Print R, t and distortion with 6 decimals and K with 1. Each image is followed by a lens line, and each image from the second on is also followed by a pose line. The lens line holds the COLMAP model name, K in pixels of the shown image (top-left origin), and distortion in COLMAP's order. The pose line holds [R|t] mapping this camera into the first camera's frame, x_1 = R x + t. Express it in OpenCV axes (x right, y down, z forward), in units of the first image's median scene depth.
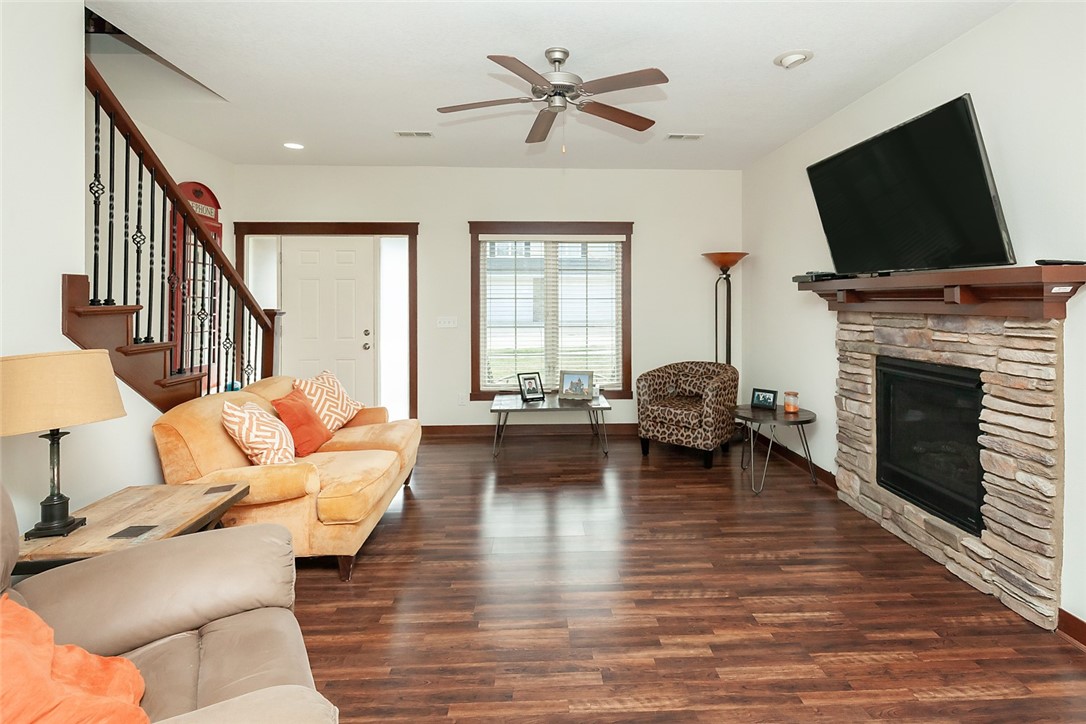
lens RADIAL K [[507.9, 0, 549.7], [0, 507.9, 300.4], [0, 0, 1]] dist [0.003818, -0.000291]
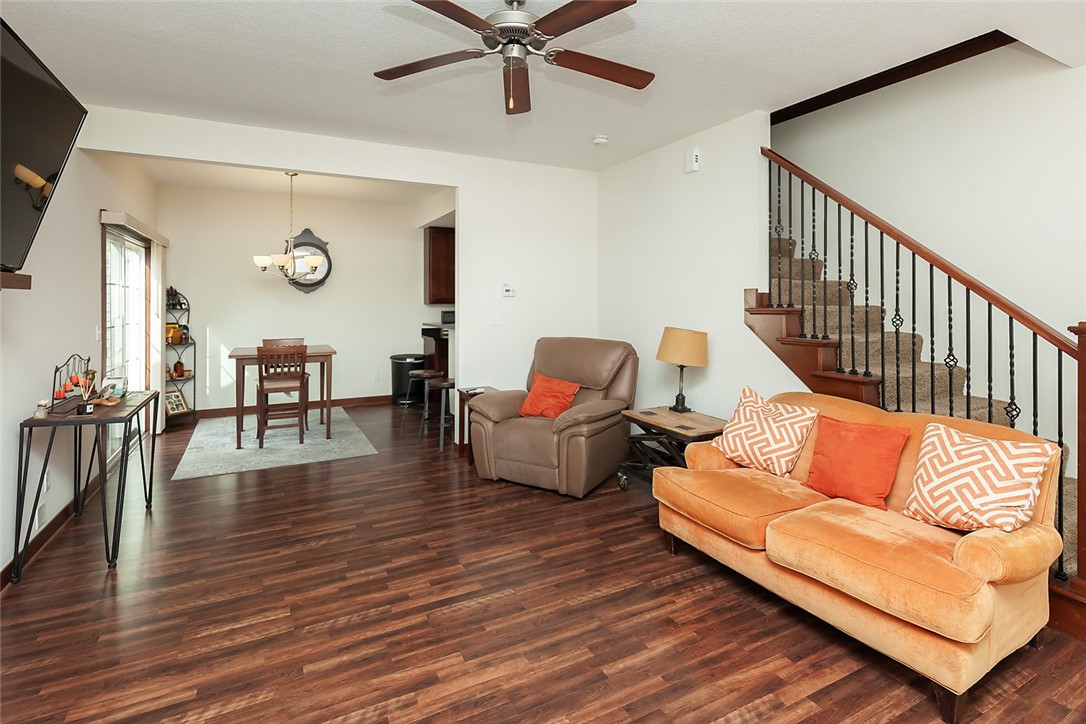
lens RADIAL K [[549.2, 0, 576.4], [0, 549.2, 298.7], [0, 0, 1]] dist [0.004941, -0.000001]
pose [[-0.880288, -0.001767, -0.474436, 0.272502], [0.002011, 0.999970, -0.007456, -0.004336], [0.474435, -0.007517, -0.880258, 1.466055]]
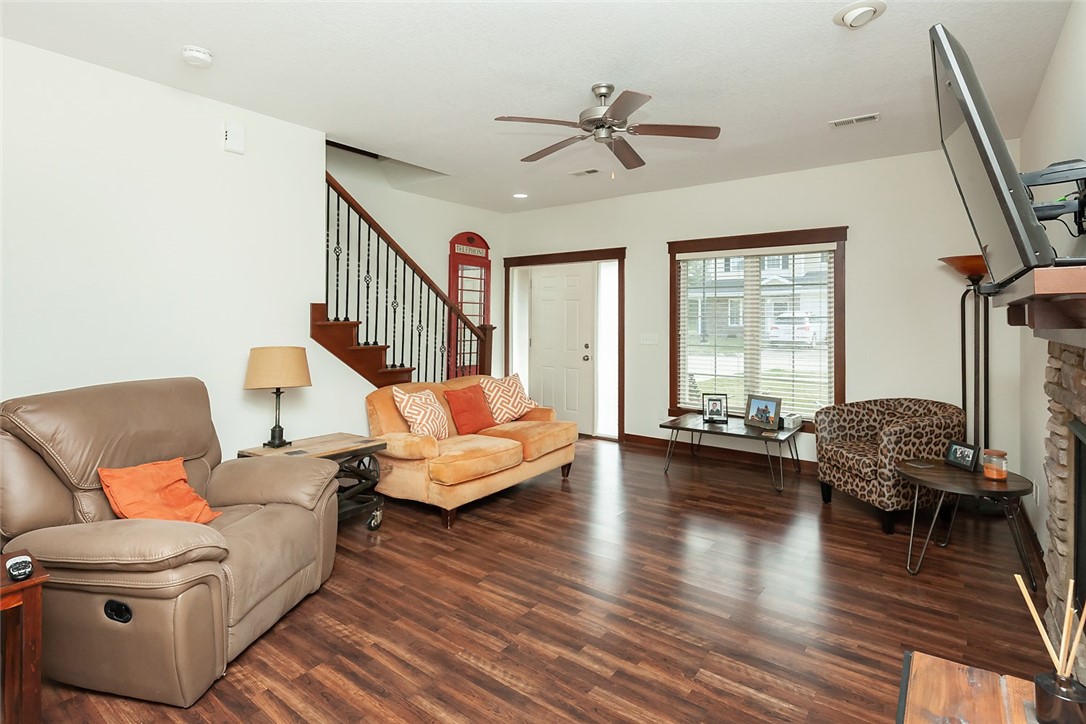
lens RADIAL K [[510.4, 0, 572.8], [0, 510.4, 314.3], [0, 0, 1]] dist [0.003672, -0.000481]
pose [[0.801251, 0.000130, -0.598329, 0.494650], [-0.003977, 0.999979, -0.005108, -0.004123], [0.598316, 0.006472, 0.801234, 0.087250]]
